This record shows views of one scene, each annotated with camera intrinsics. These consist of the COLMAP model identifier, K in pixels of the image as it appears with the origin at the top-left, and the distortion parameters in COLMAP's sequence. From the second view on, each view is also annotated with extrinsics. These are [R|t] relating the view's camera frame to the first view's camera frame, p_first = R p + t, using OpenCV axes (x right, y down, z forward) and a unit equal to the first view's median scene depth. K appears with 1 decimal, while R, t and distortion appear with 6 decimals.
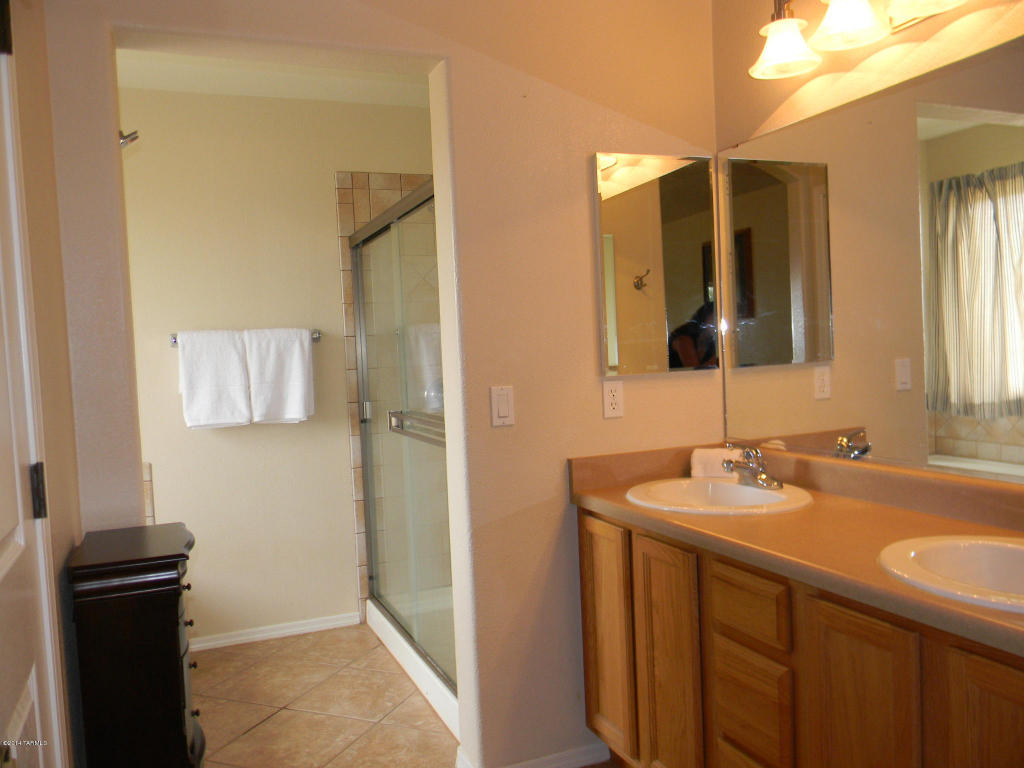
lens RADIAL K [[824.2, 0, 510.8], [0, 824.2, 381.1], [0, 0, 1]] dist [0.007747, -0.022225]
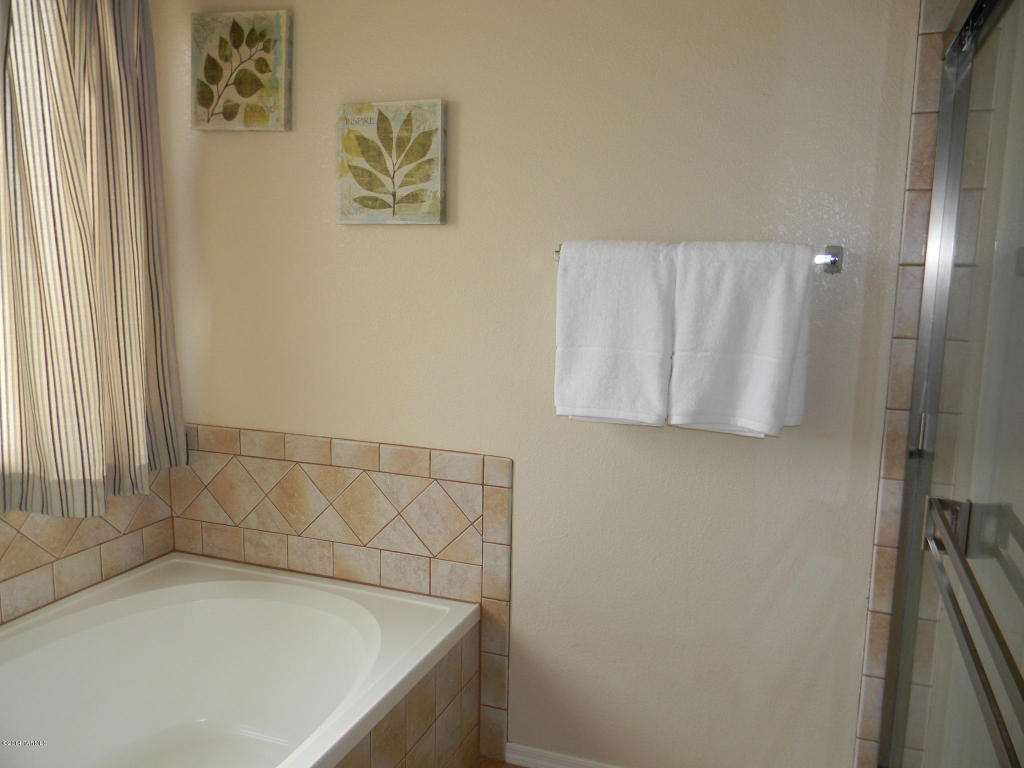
lens RADIAL K [[824.2, 0, 493.6], [0, 824.2, 405.4], [0, 0, 1]] dist [0.007747, -0.022225]
pose [[0.714938, 0.163662, -0.679763, -0.042283], [-0.082294, 0.985158, 0.150638, -0.030064], [0.694328, -0.051756, 0.717795, 0.549874]]
